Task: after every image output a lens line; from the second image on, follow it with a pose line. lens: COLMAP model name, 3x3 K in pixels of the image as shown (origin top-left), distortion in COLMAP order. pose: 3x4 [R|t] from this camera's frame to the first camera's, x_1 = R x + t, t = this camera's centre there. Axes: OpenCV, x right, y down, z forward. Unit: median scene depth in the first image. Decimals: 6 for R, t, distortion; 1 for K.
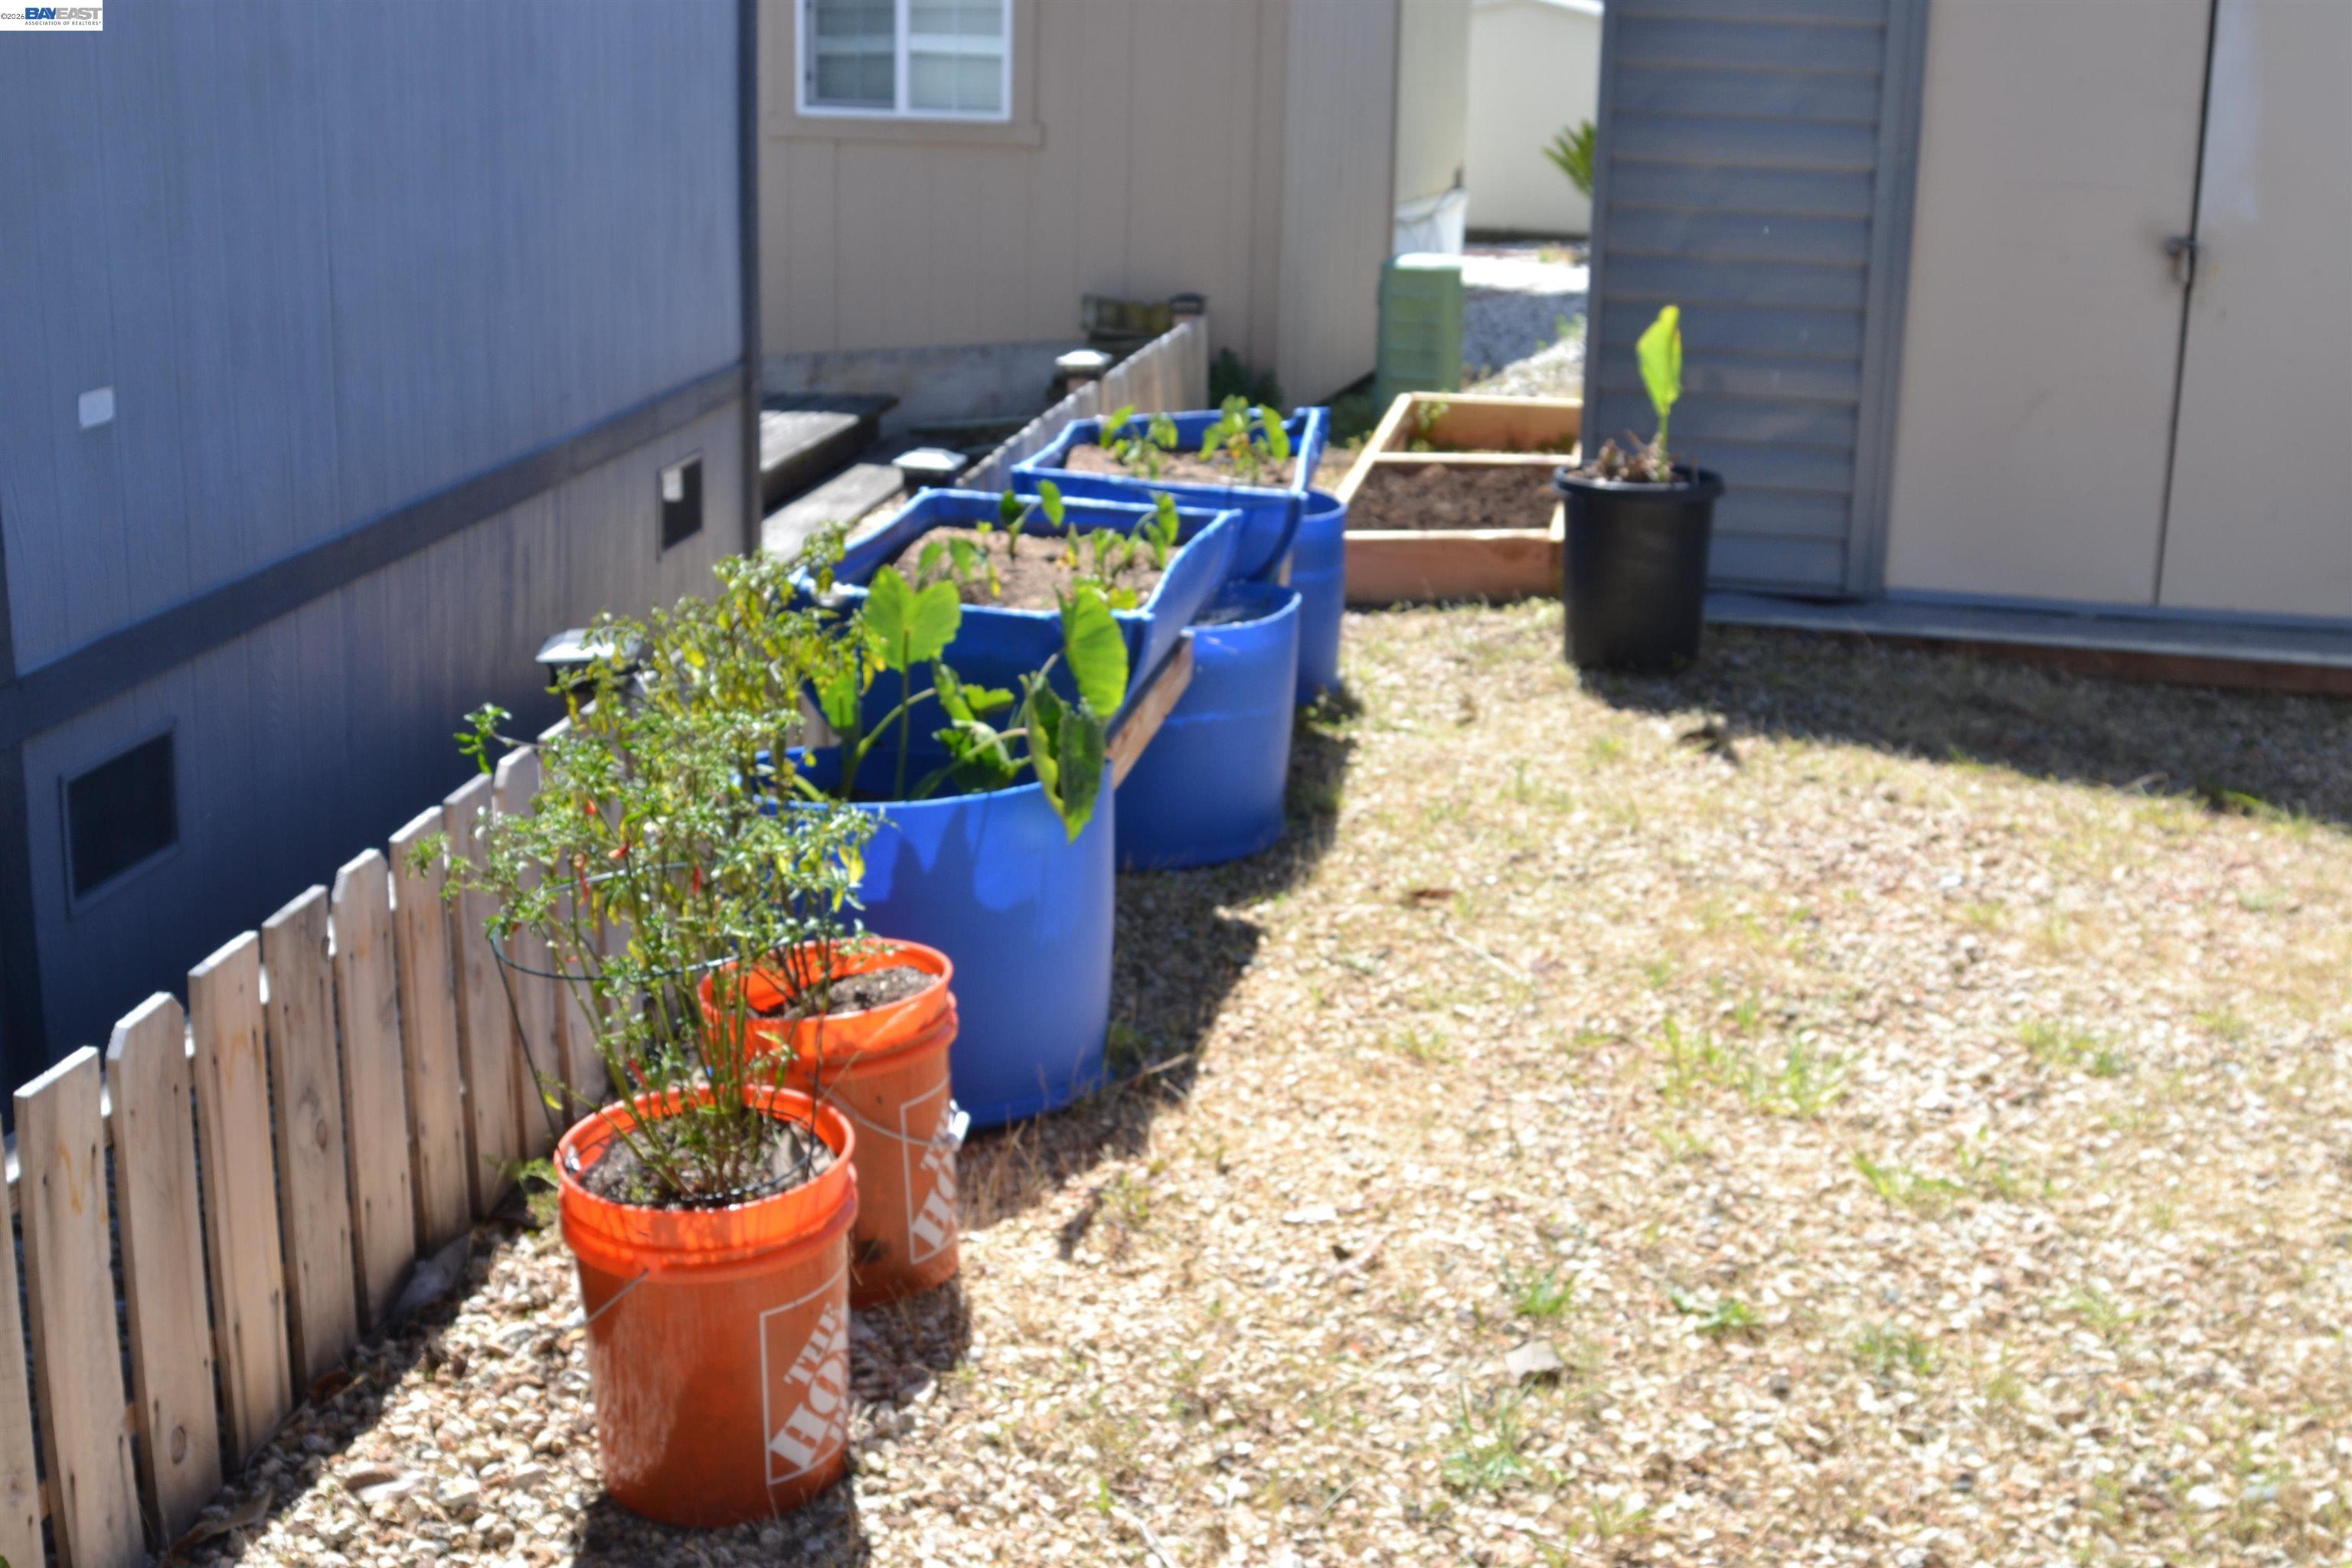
lens RADIAL K [[2864.2, 0, 1166.1], [0, 2864.2, 802.0], [0, 0, 1]] dist [-0.132542, 0.000000]
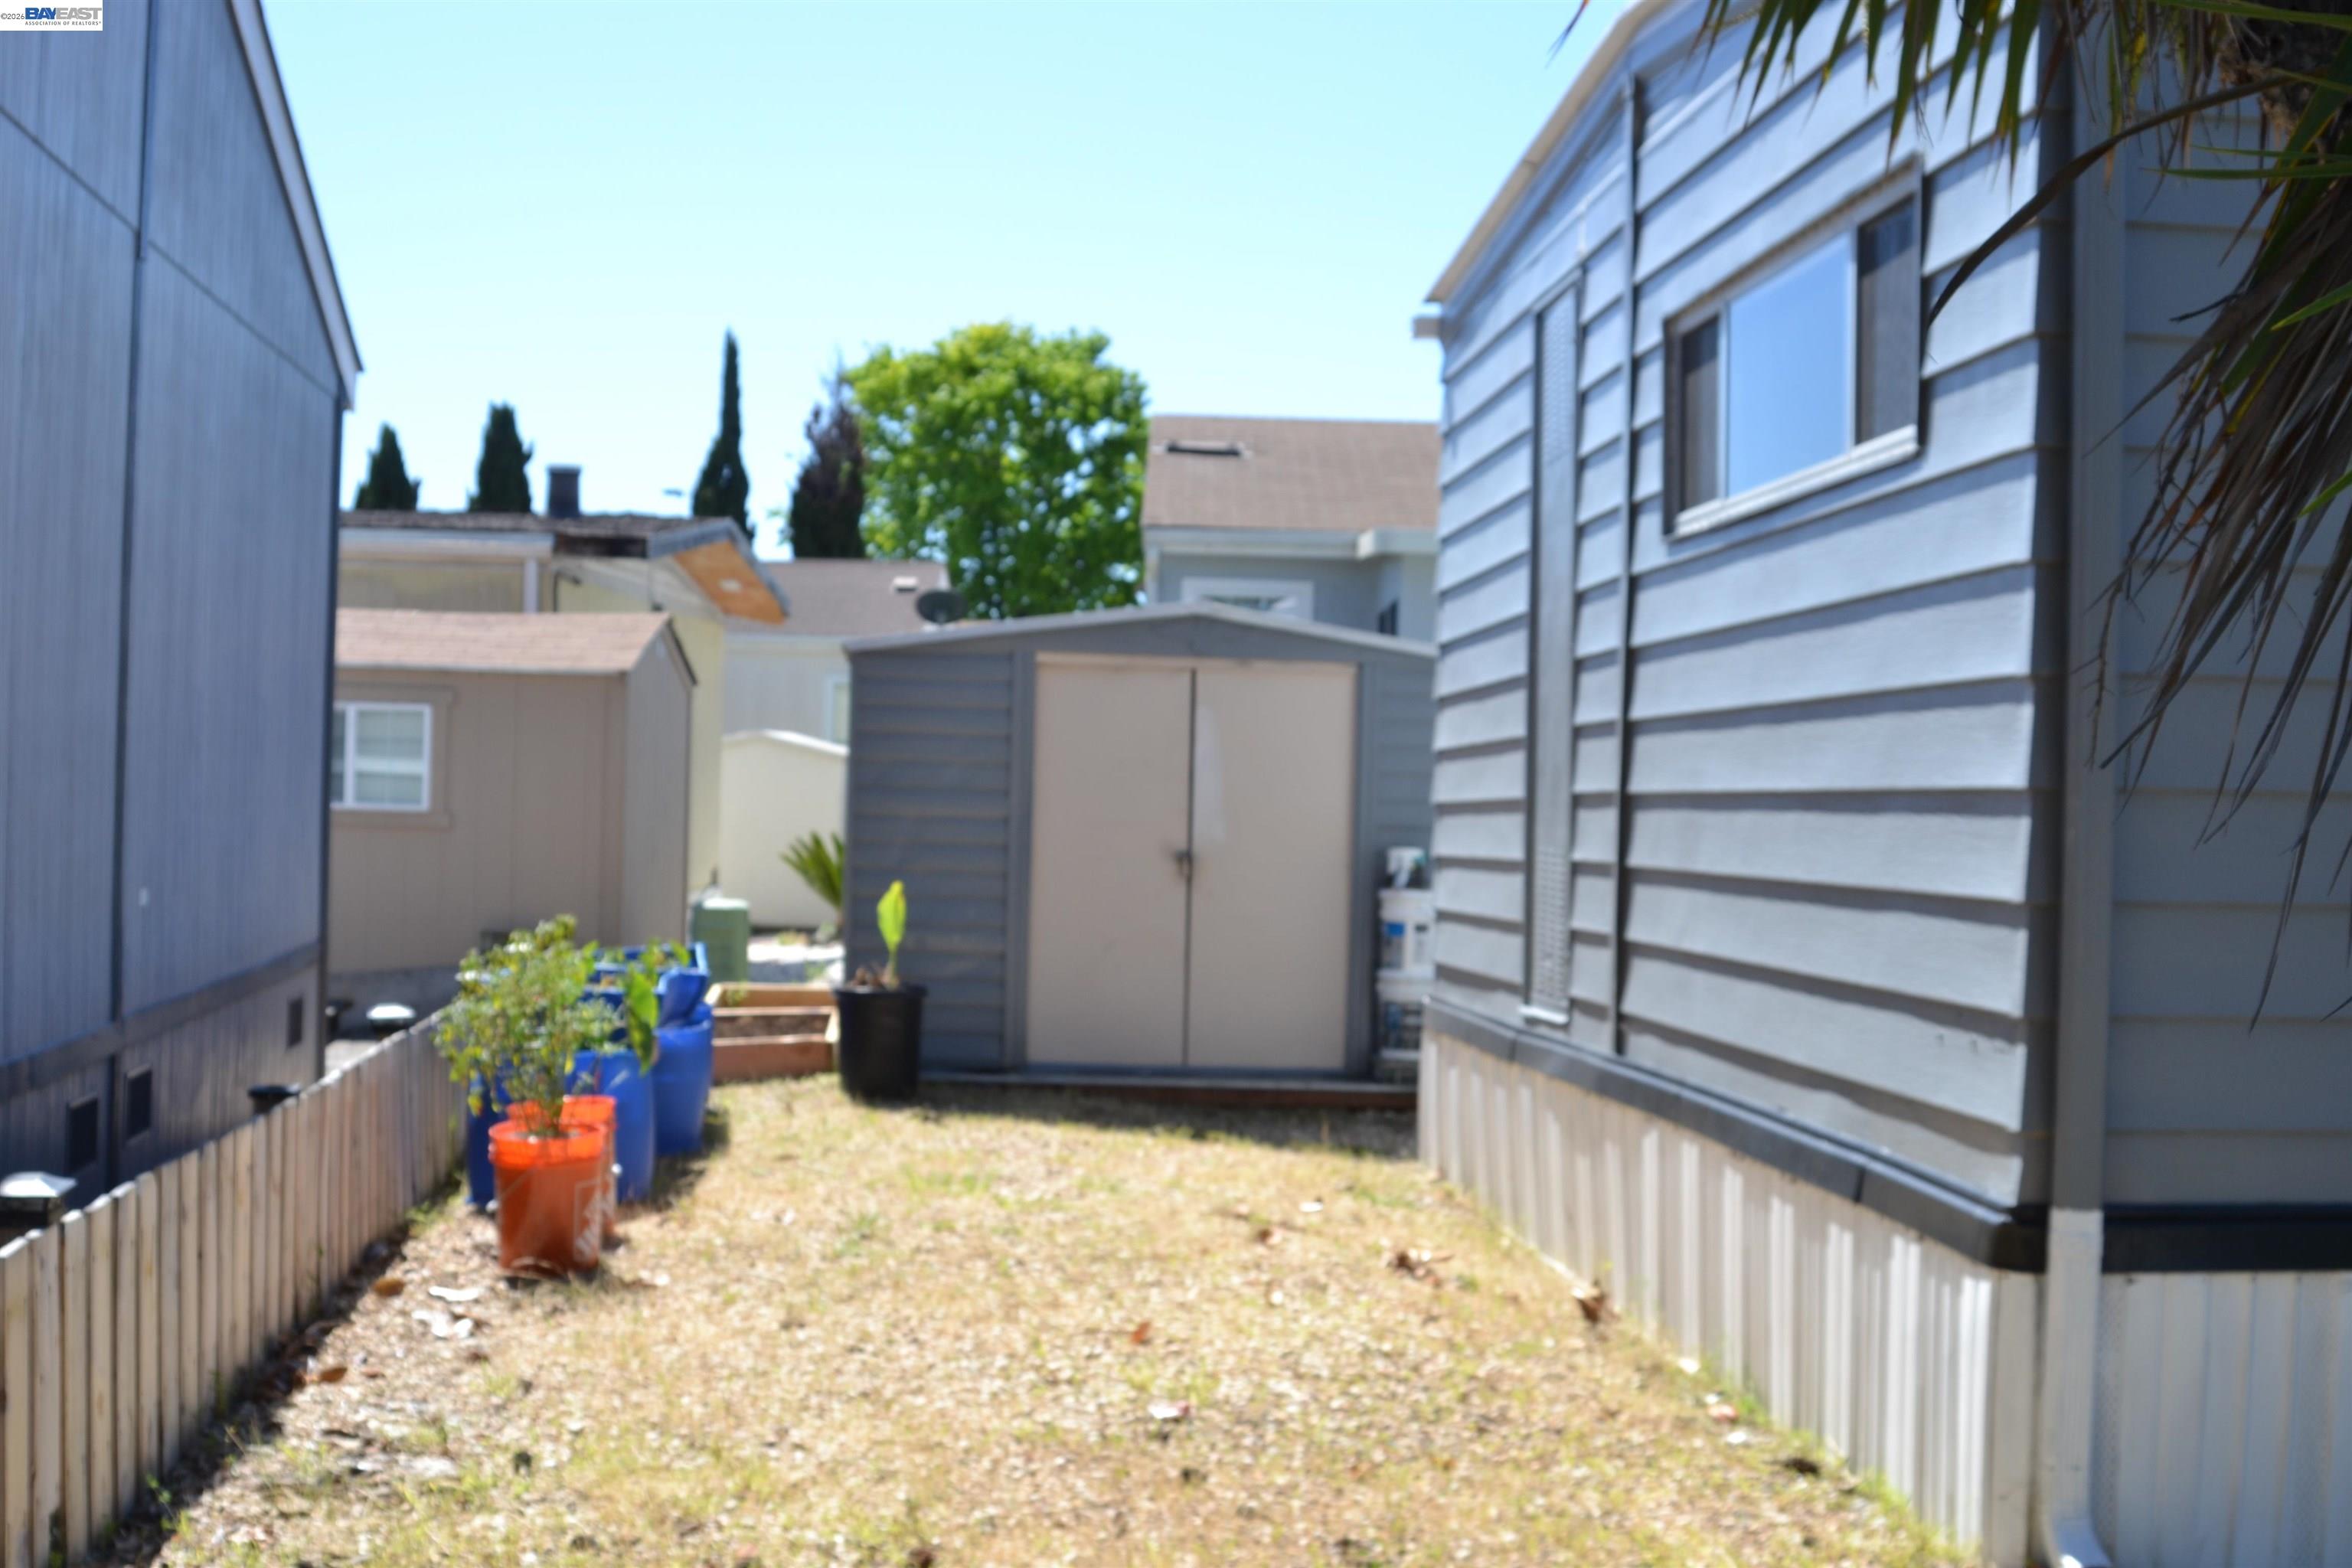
lens RADIAL K [[2864.2, 0, 1179.6], [0, 2864.2, 780.6], [0, 0, 1]] dist [-0.132542, 0.000000]
pose [[0.961668, 0.005629, 0.274160, -0.132980], [0.066542, 0.965116, -0.253227, 0.210437], [-0.266022, 0.261763, 0.927746, -0.679093]]
